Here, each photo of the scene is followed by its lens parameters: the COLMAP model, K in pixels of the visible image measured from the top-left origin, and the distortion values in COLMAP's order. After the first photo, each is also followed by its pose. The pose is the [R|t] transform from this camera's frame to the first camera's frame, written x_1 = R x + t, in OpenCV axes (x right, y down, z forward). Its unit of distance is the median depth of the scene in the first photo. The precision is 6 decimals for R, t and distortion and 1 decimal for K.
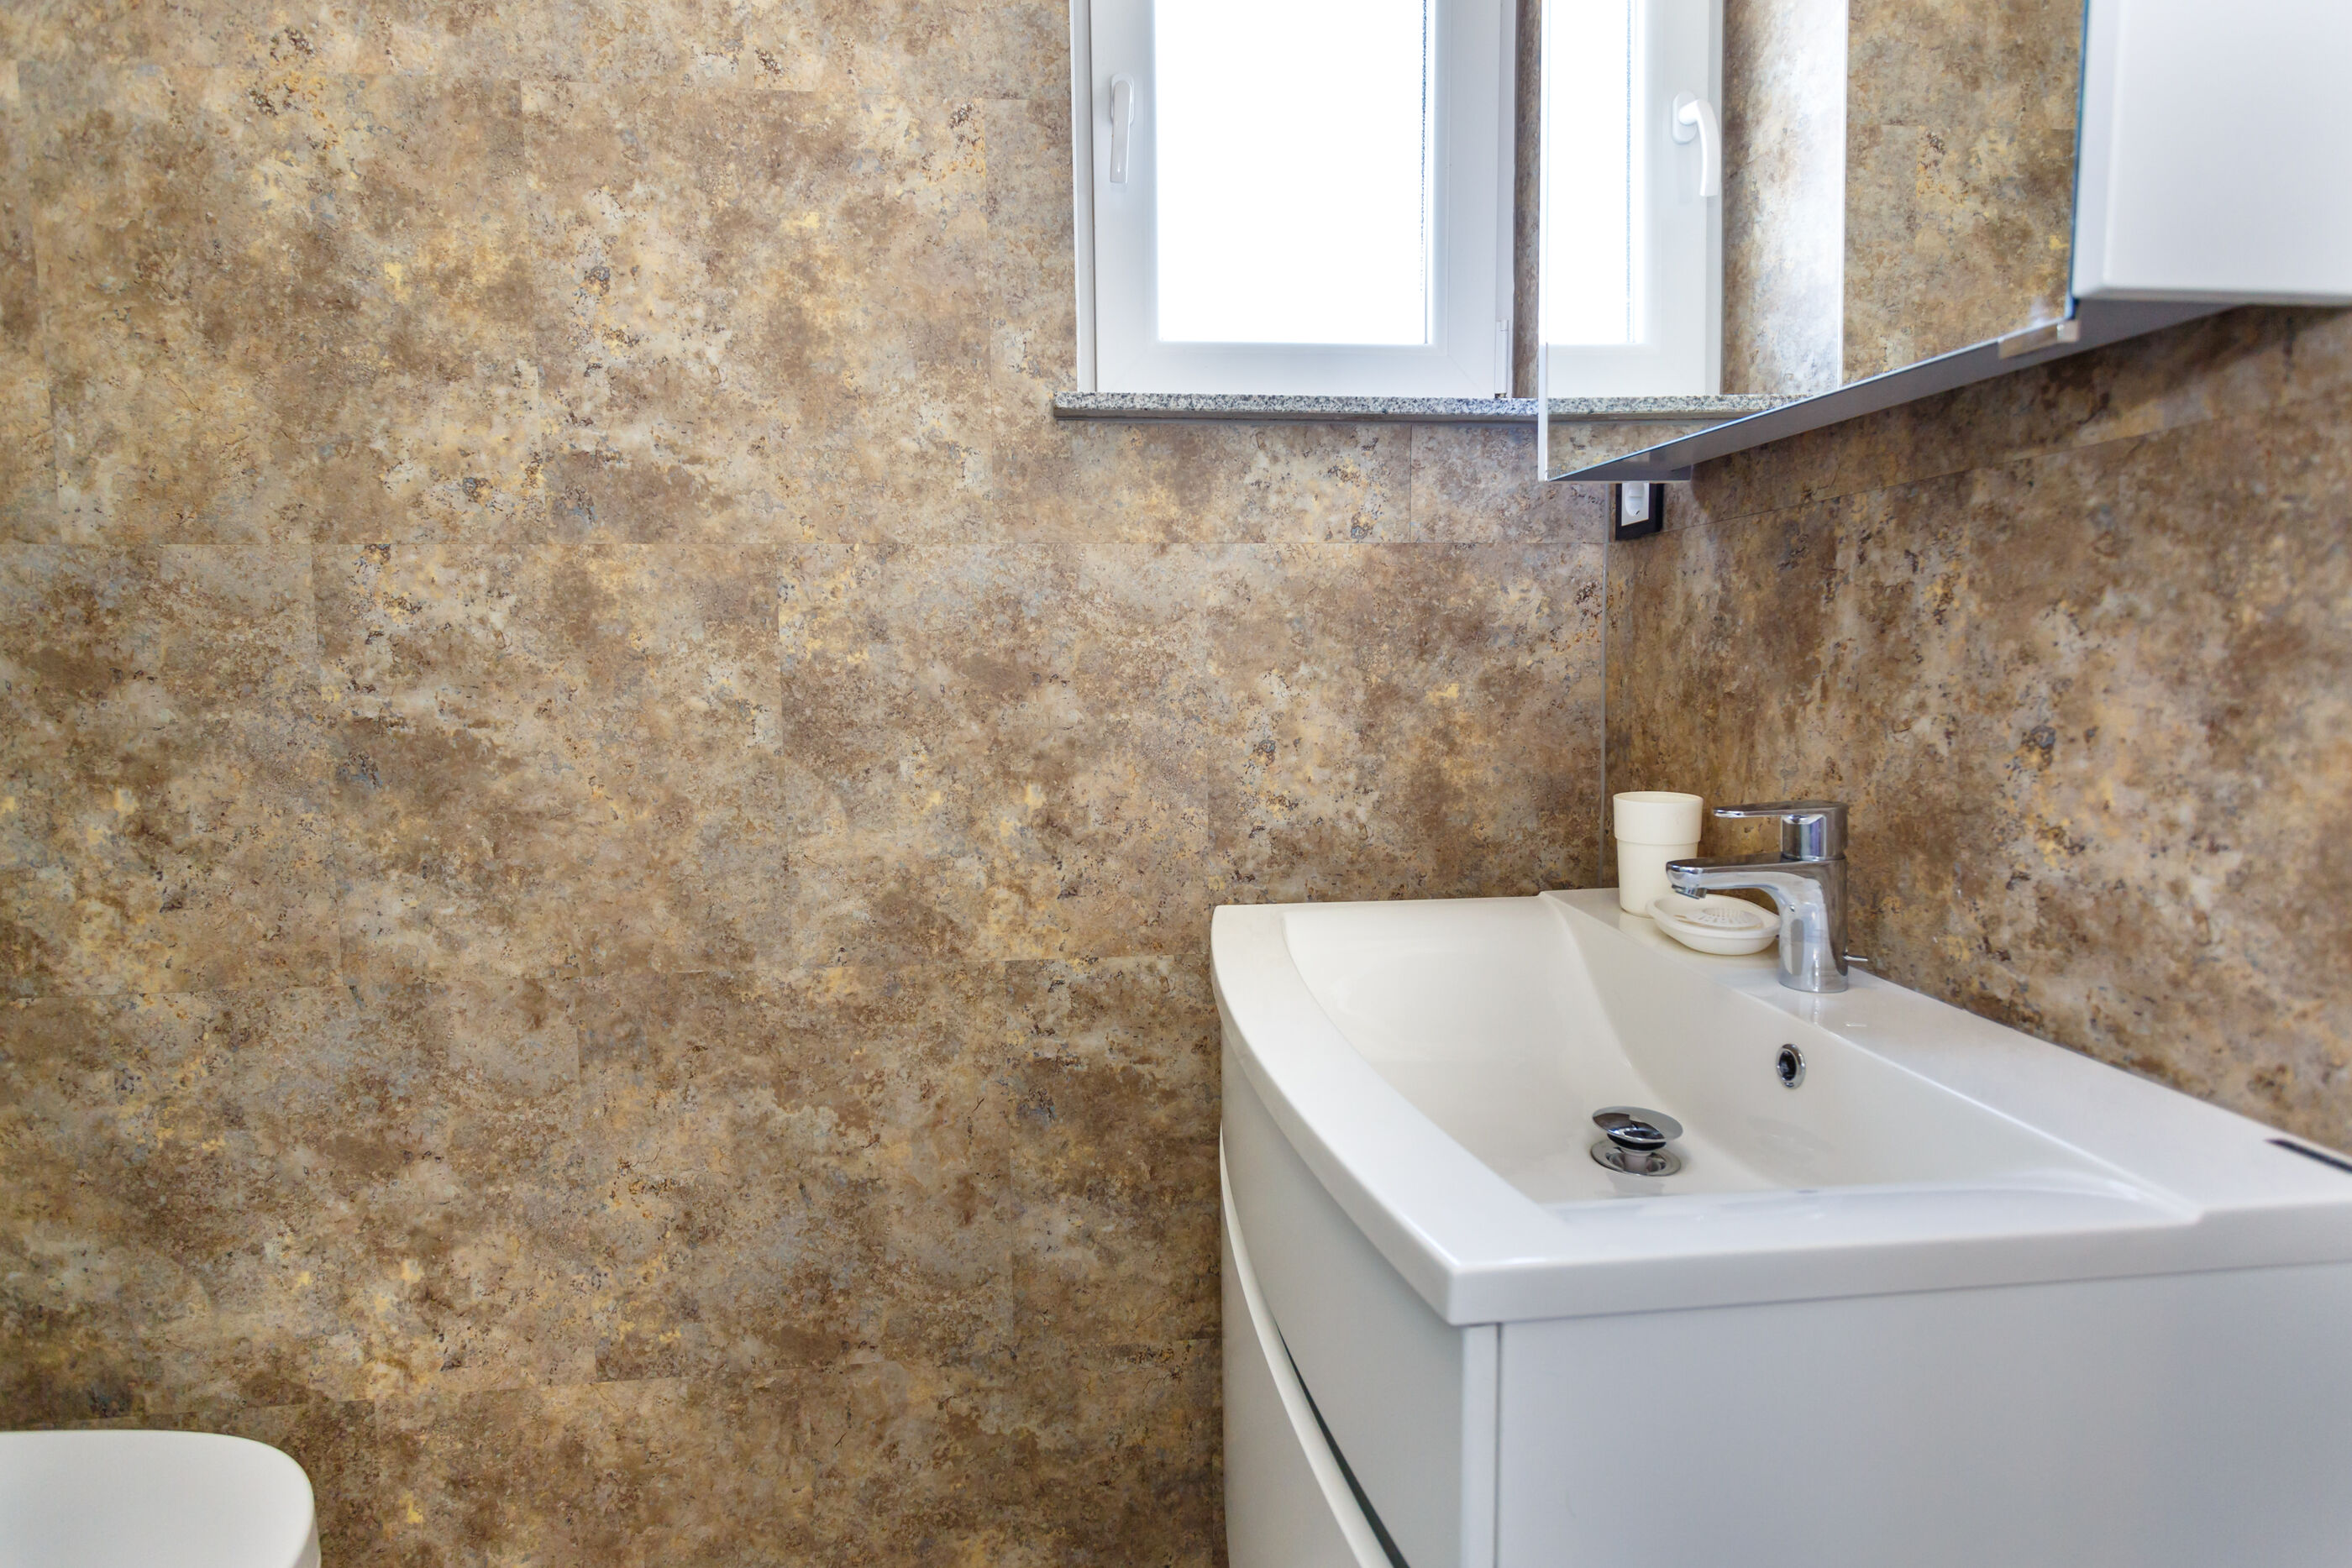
lens RADIAL K [[1145.4, 0, 1170.4], [0, 1145.4, 718.1], [0, 0, 1]] dist [0.000447, 0.001567]
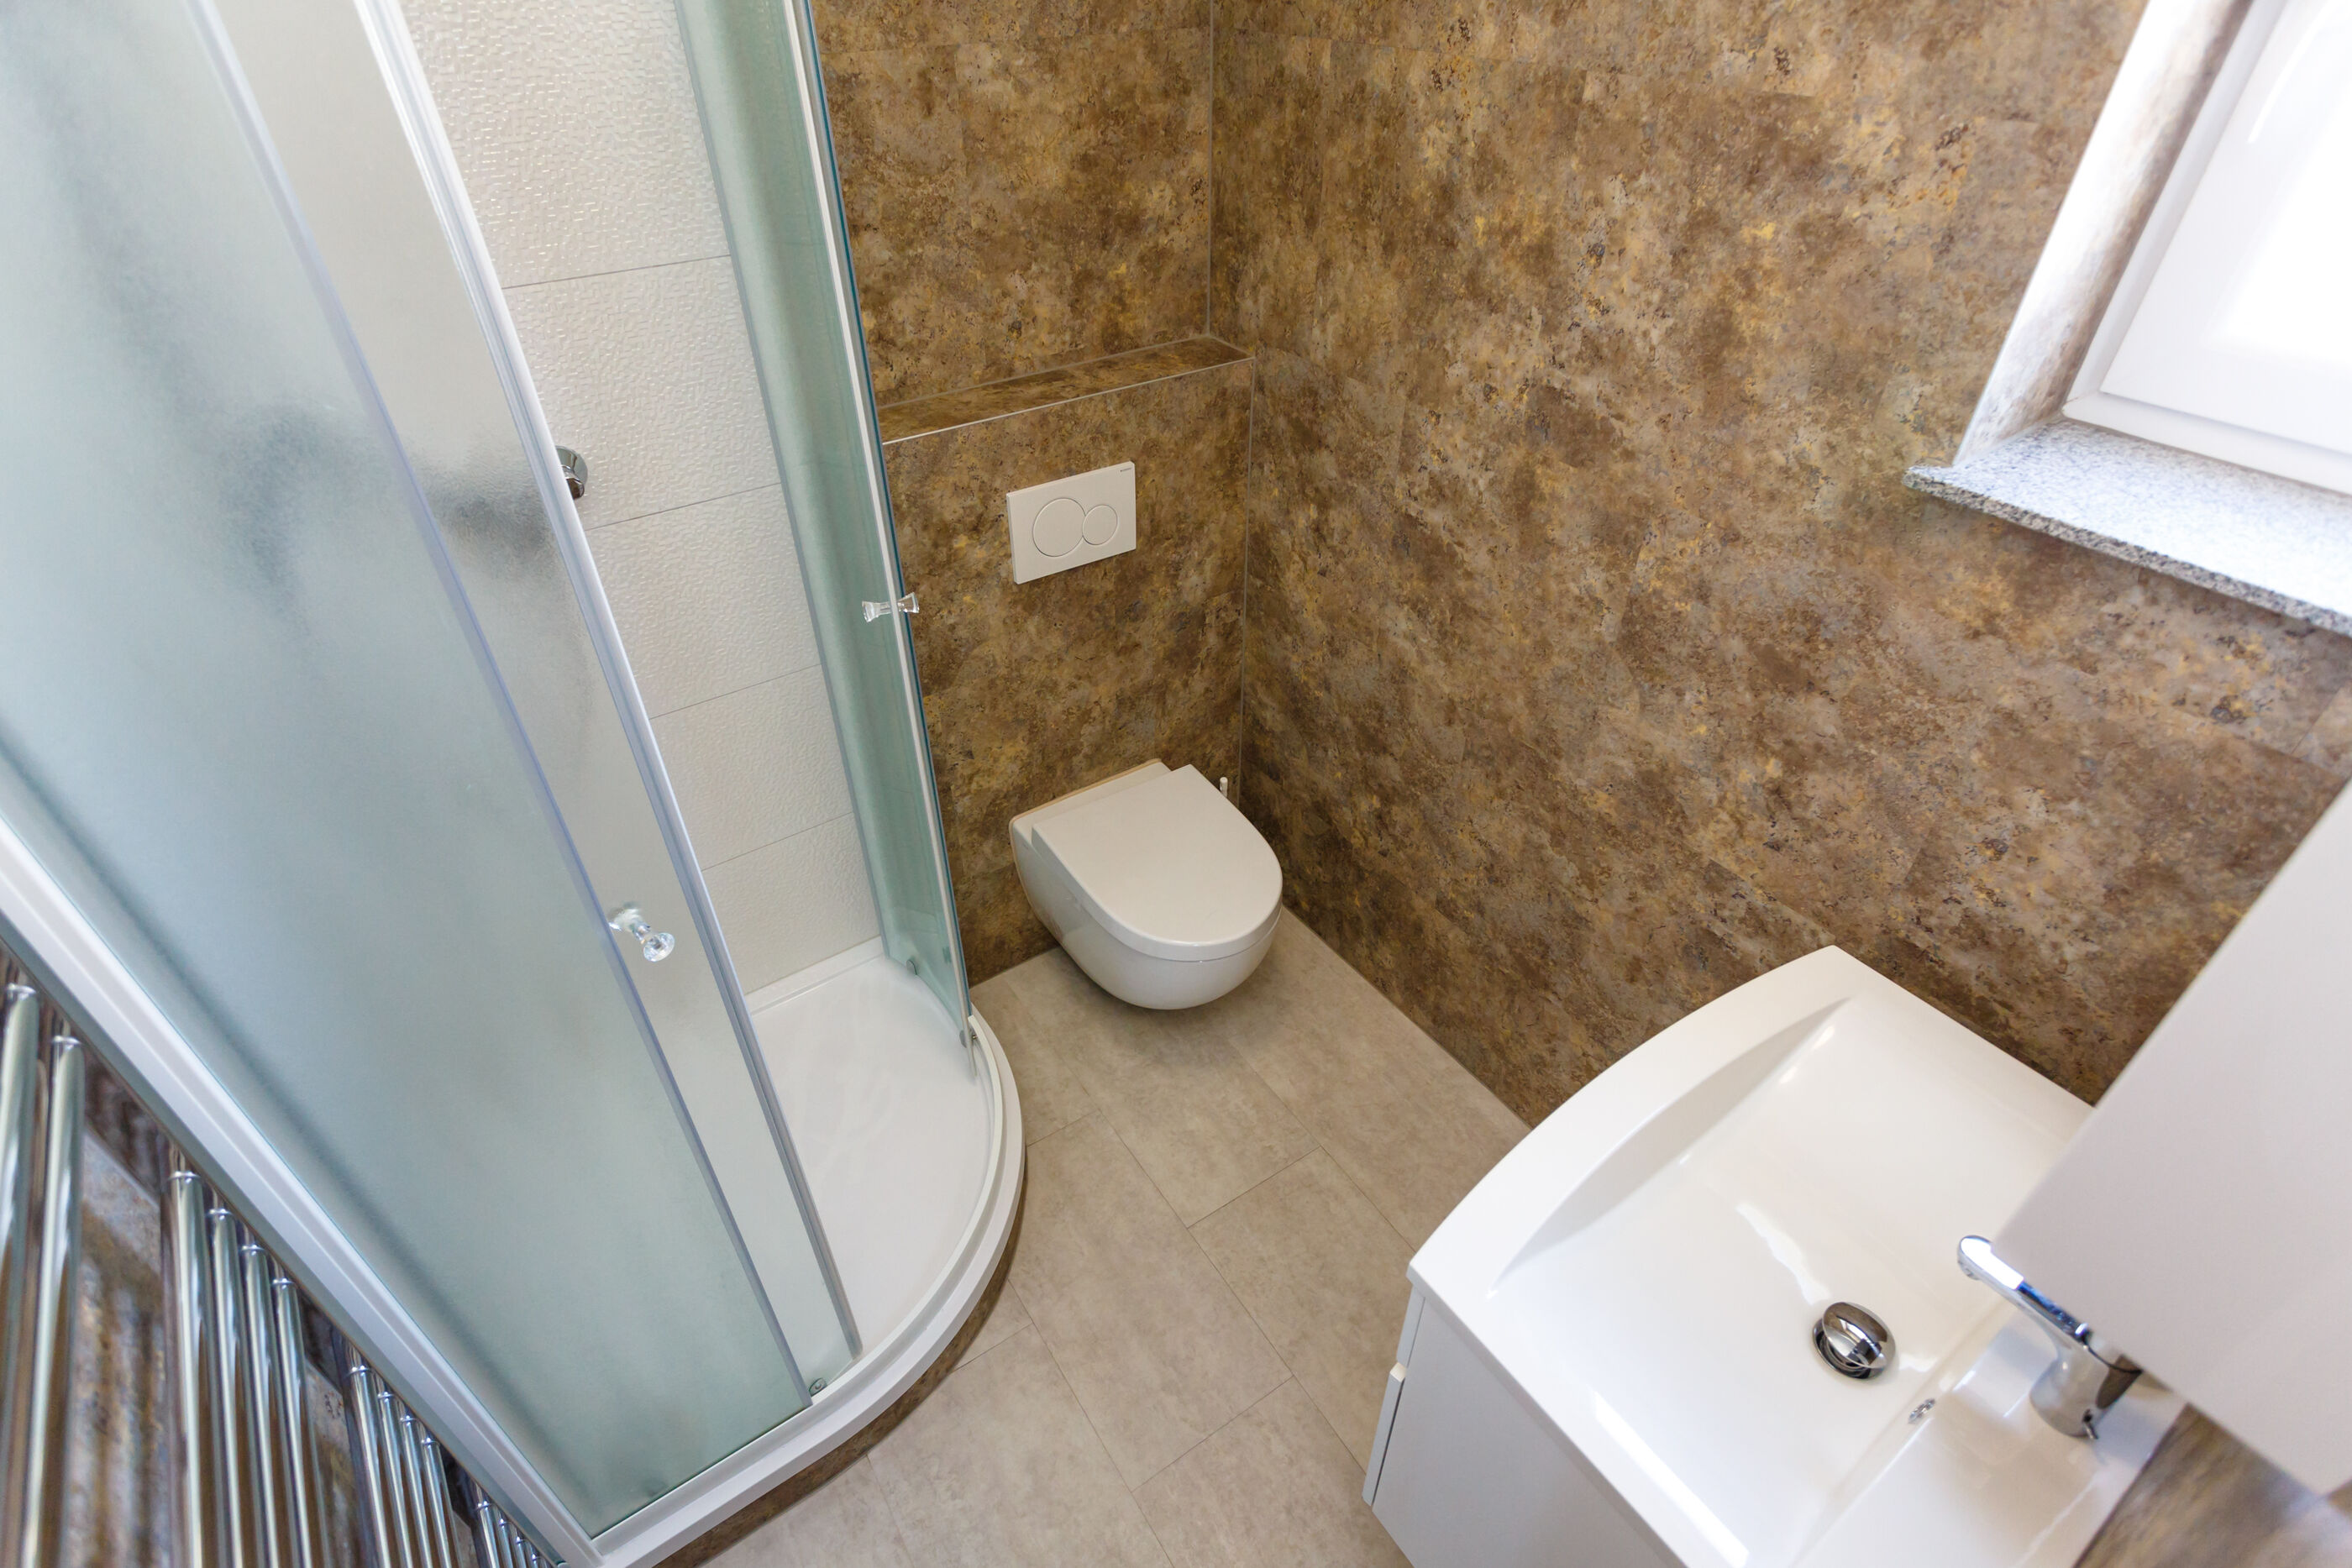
lens RADIAL K [[1145.4, 0, 1170.4], [0, 1145.4, 718.1], [0, 0, 1]] dist [0.000447, 0.001567]
pose [[0.496817, 0.502904, -0.707291, 0.402368], [-0.063120, 0.833767, 0.548496, -0.613313], [0.865557, -0.227858, 0.445973, -0.069104]]
